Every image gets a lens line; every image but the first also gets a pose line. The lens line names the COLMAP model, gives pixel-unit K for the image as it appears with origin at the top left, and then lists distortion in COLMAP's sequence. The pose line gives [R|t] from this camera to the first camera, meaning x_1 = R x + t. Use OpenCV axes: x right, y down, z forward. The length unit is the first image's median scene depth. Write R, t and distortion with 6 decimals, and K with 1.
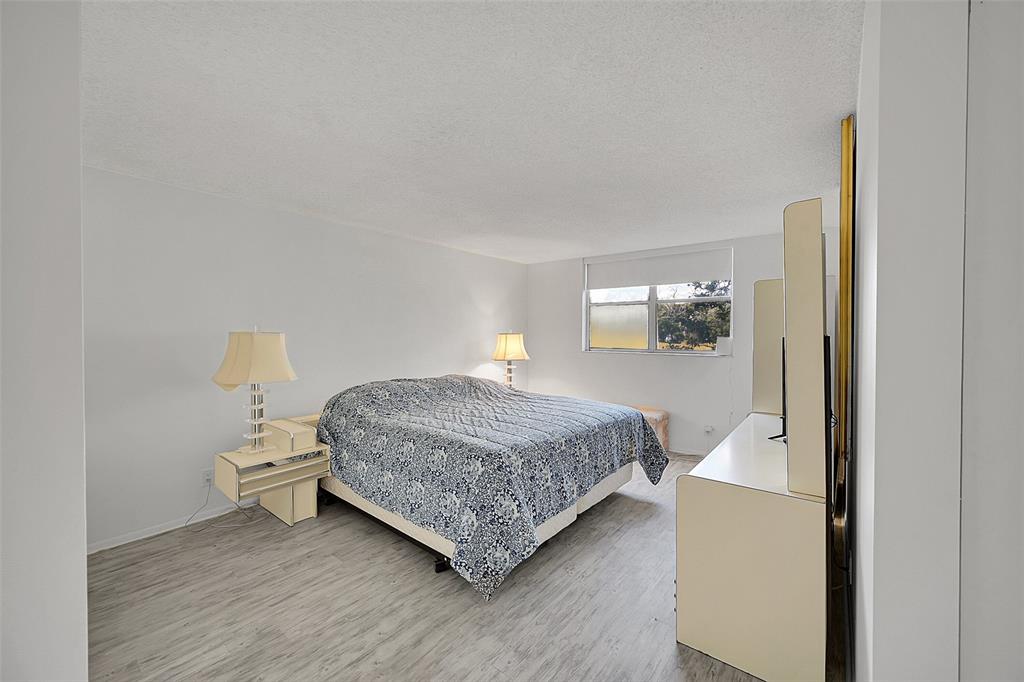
lens RADIAL K [[402.8, 0, 515.4], [0, 402.8, 338.0], [0, 0, 1]] dist [-0.000398, 0.000232]
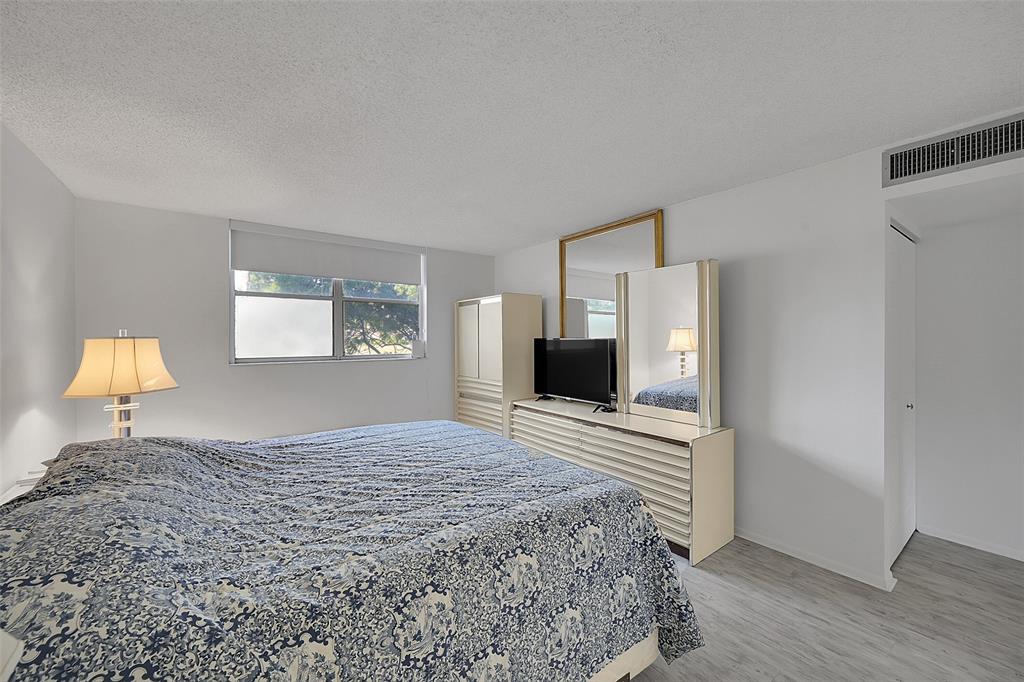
lens RADIAL K [[402.8, 0, 515.4], [0, 402.8, 338.0], [0, 0, 1]] dist [-0.000398, 0.000232]
pose [[0.243112, -0.002159, 0.969996, -0.363471], [0.014941, 0.999887, -0.001519, -0.002184], [-0.969883, 0.014862, 0.243117, 0.436656]]
